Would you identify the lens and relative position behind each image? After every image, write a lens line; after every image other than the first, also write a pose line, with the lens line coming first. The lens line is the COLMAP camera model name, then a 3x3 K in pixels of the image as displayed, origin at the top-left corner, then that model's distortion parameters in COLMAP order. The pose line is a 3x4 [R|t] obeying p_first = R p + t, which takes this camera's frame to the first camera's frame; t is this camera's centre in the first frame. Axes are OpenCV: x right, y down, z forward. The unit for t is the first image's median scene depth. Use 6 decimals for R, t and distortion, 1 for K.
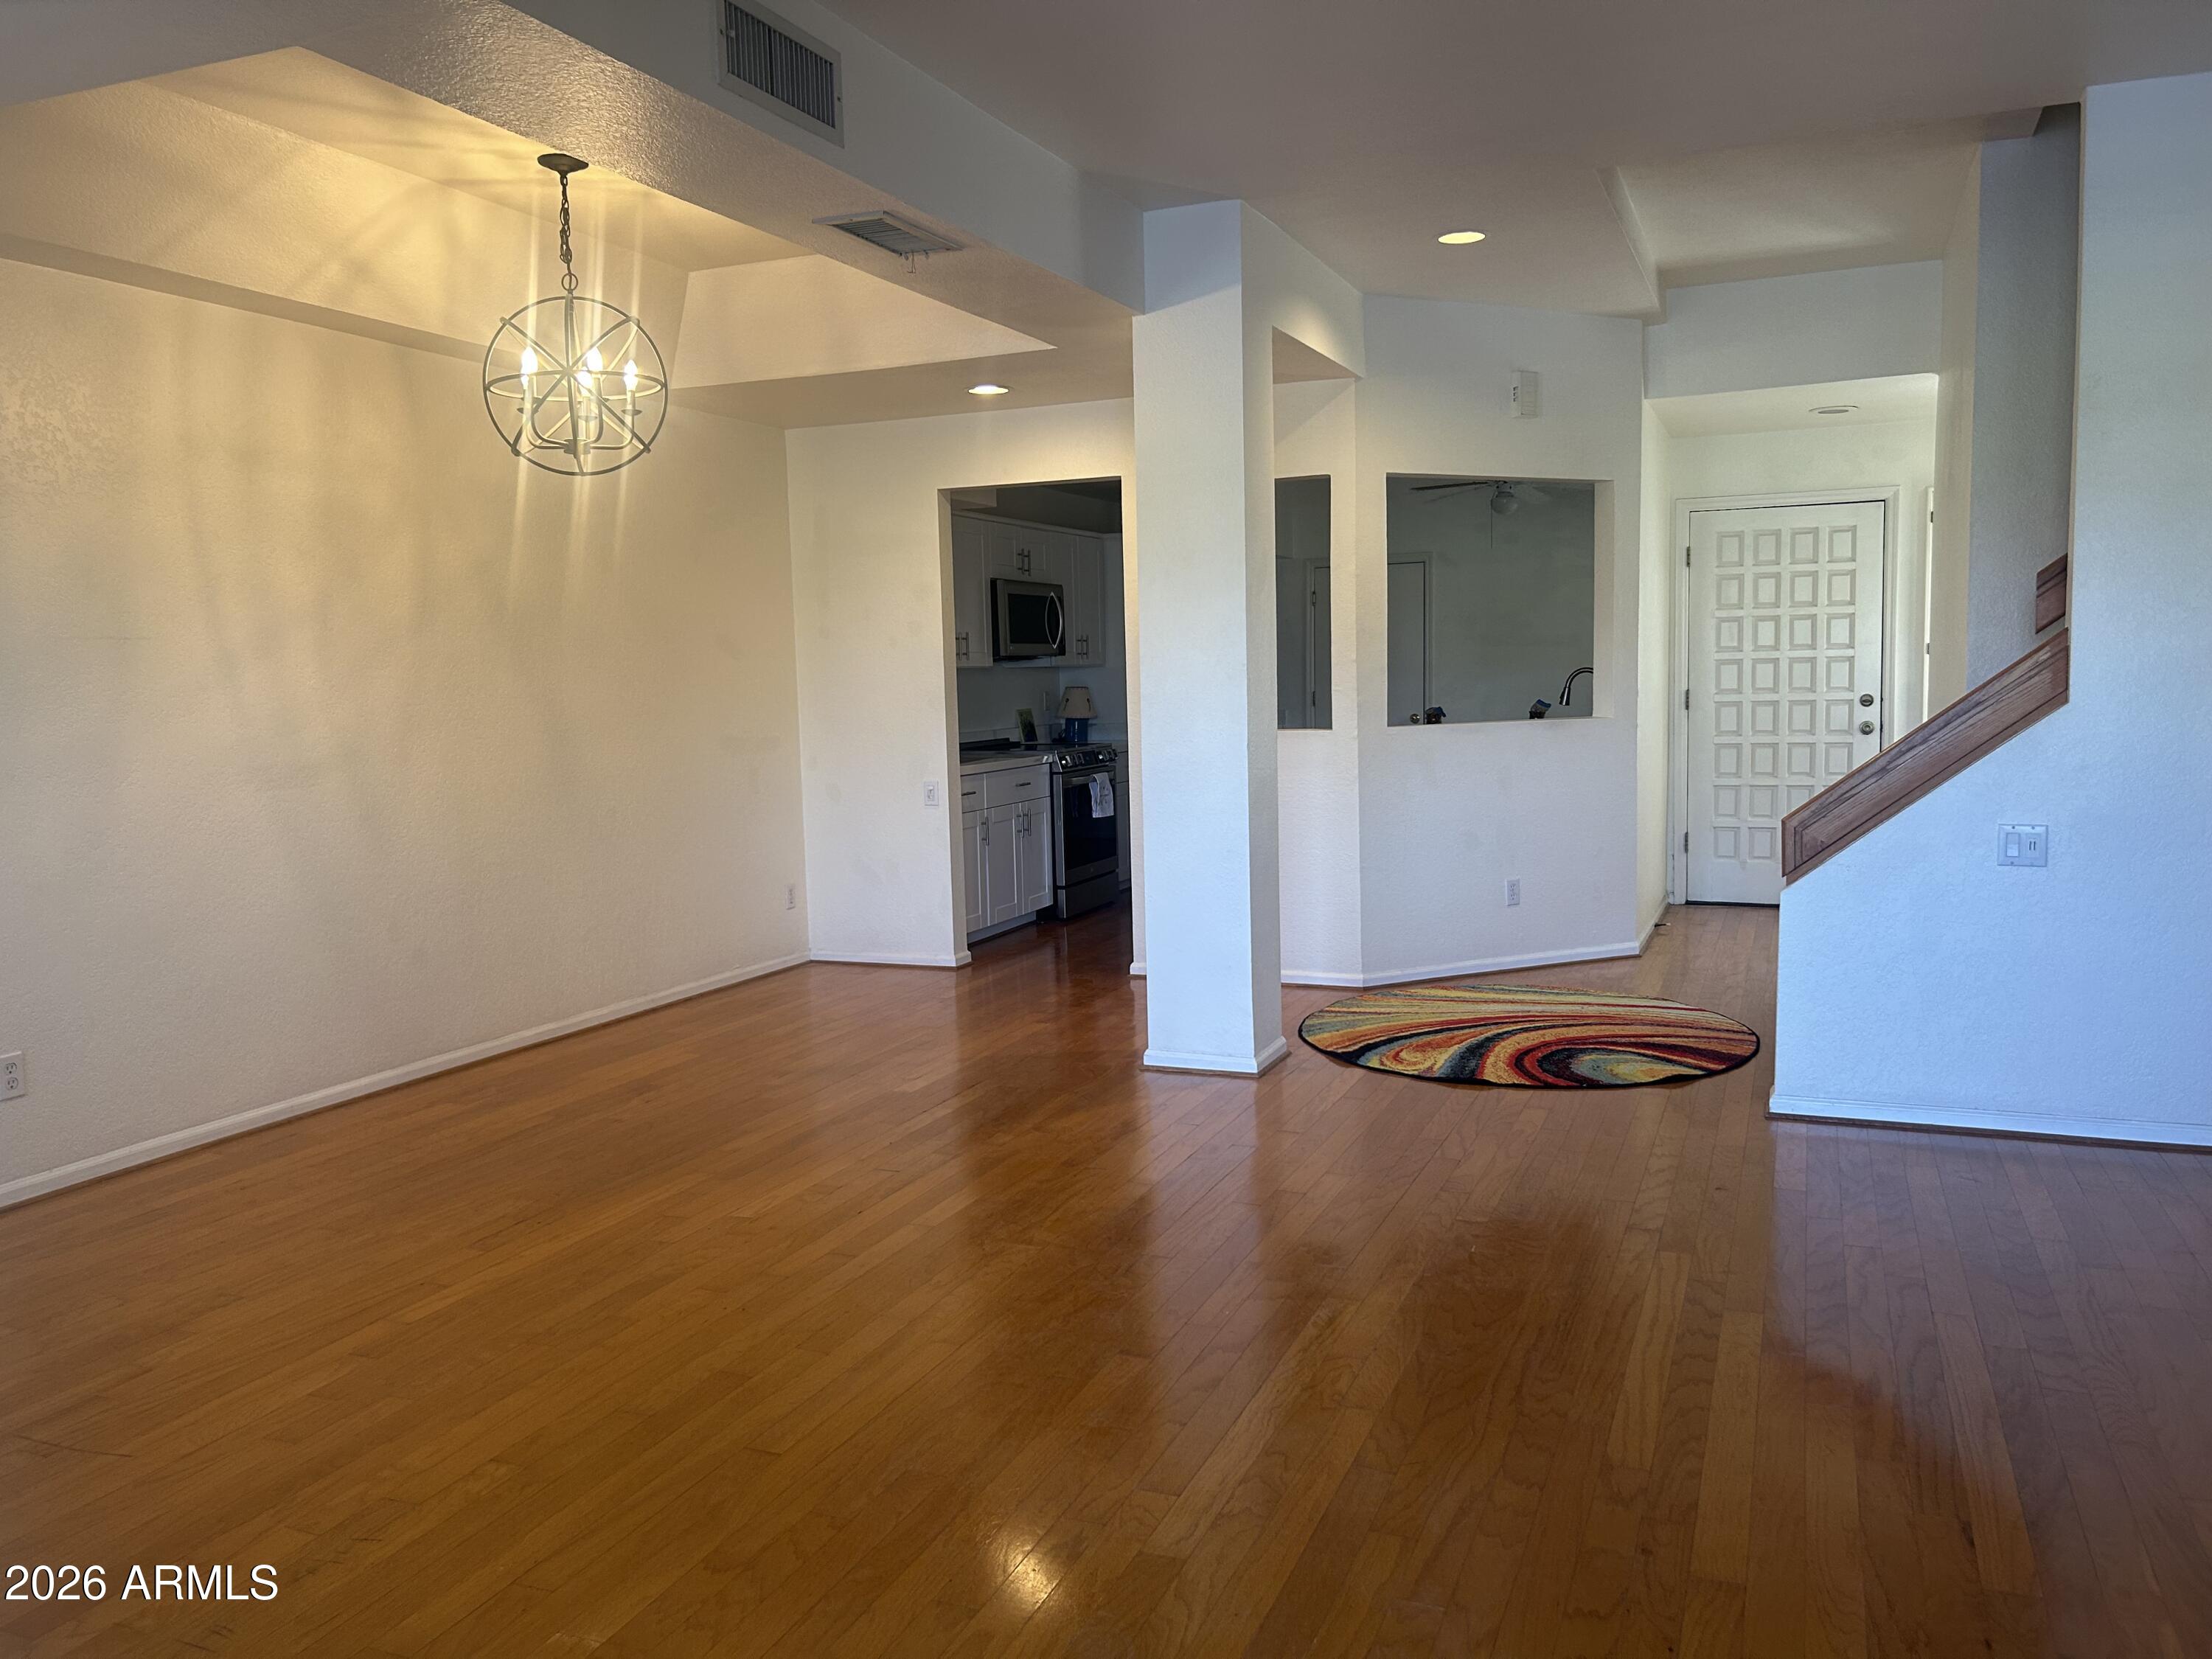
lens RADIAL K [[1669.9, 0, 1114.5], [0, 1669.9, 836.0], [0, 0, 1]] dist [0.076997, -0.105361]
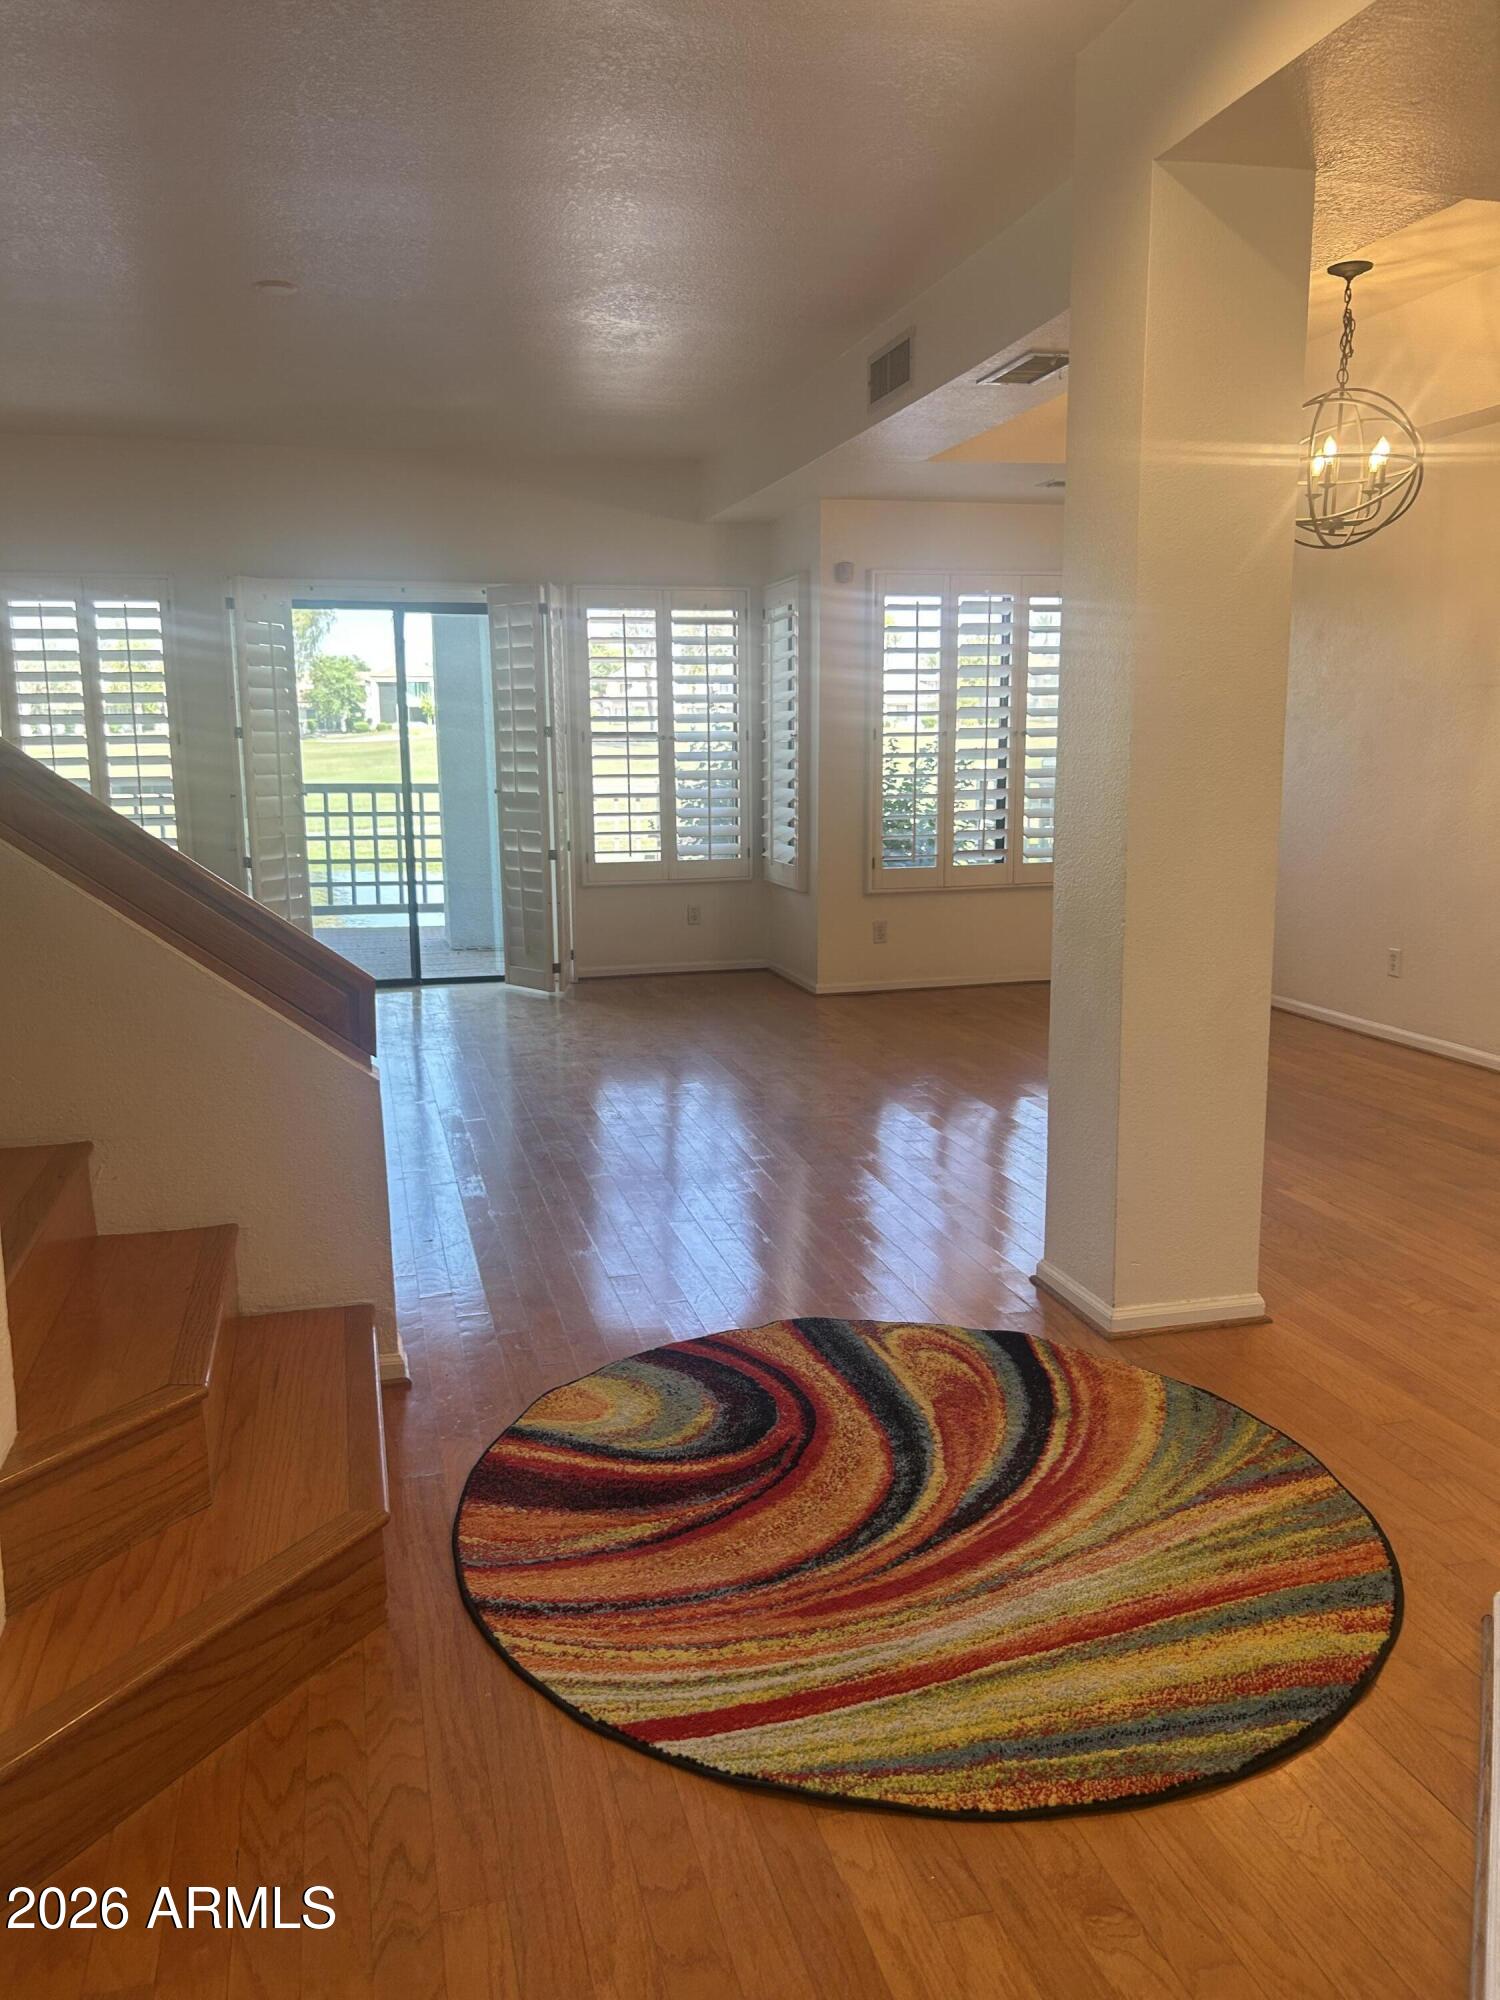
lens RADIAL K [[1509.8, 0, 750.0], [0, 1509.8, 1000.0], [0, 0, 1]] dist [0.076997, -0.105361]
pose [[-0.790488, 0.136643, -0.597041, 0.378668], [-0.030195, 0.964916, 0.260816, -0.102981], [0.611733, 0.224200, -0.758629, 0.932751]]
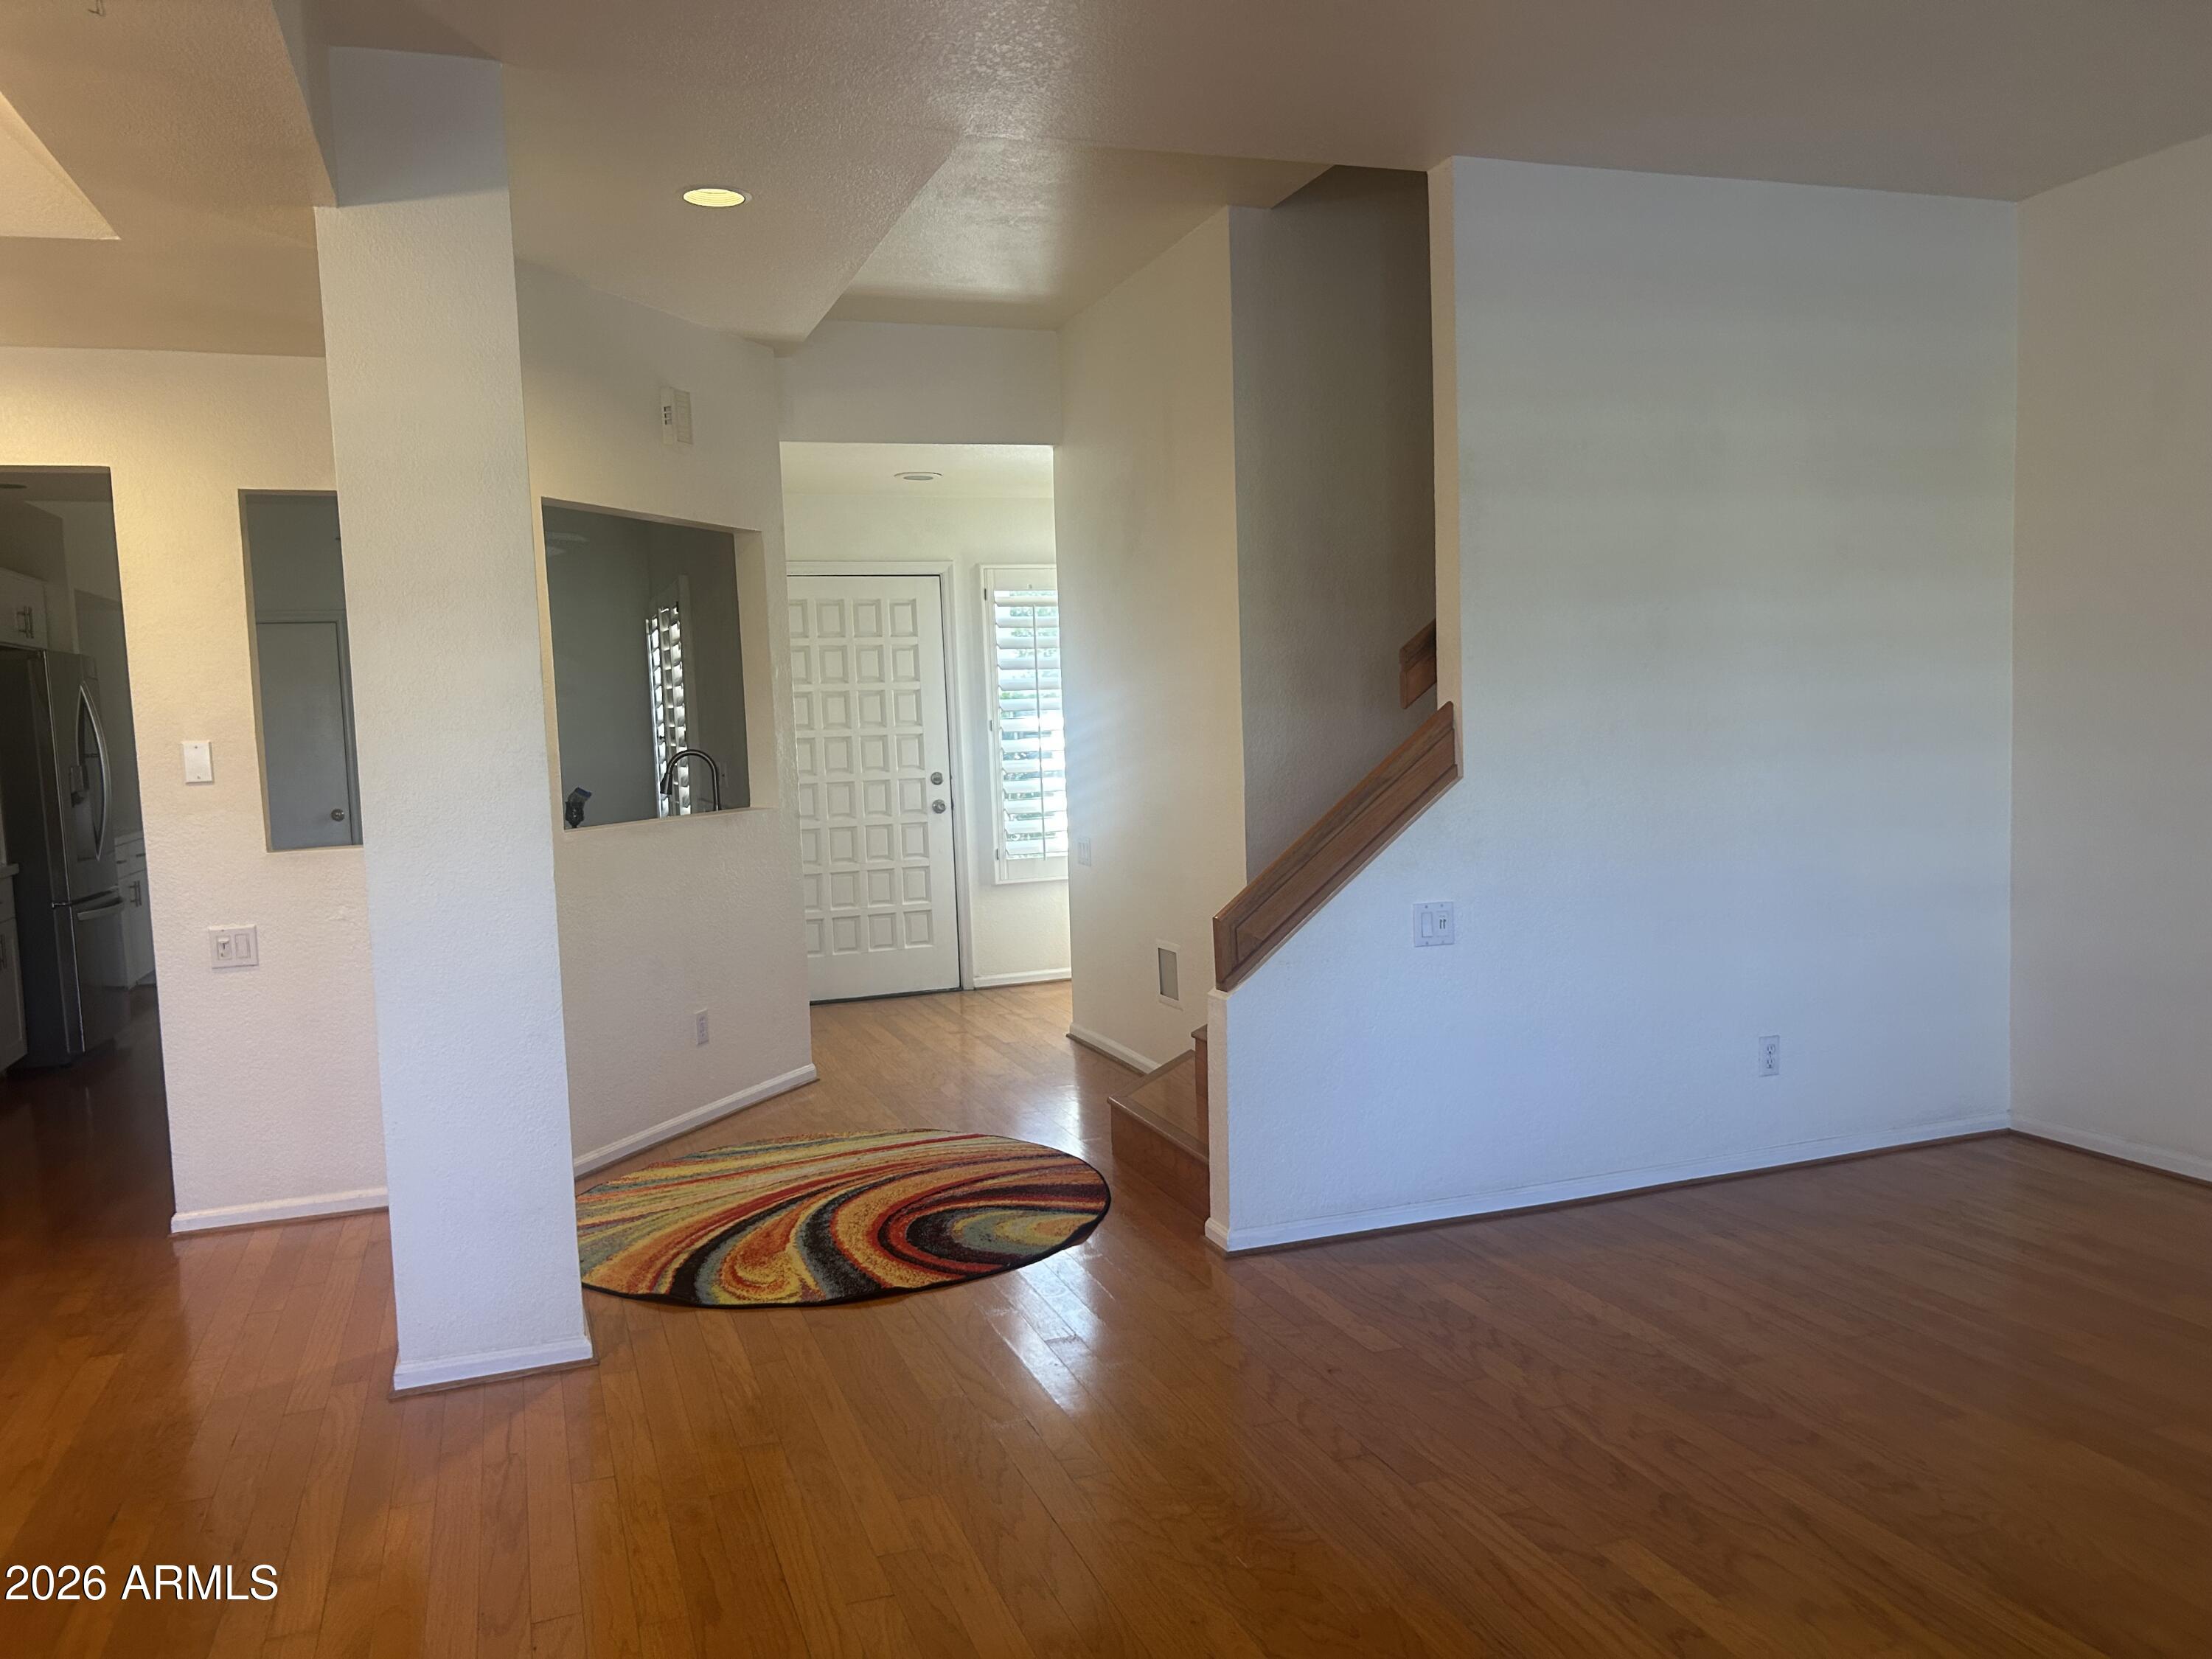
lens RADIAL K [[1669.9, 0, 1114.5], [0, 1669.9, 836.0], [0, 0, 1]] dist [0.076997, -0.105361]
pose [[0.733988, -0.055074, 0.676926, -0.140171], [0.085766, 0.996244, -0.011943, -0.027831], [-0.673725, 0.066823, 0.735955, 0.230874]]
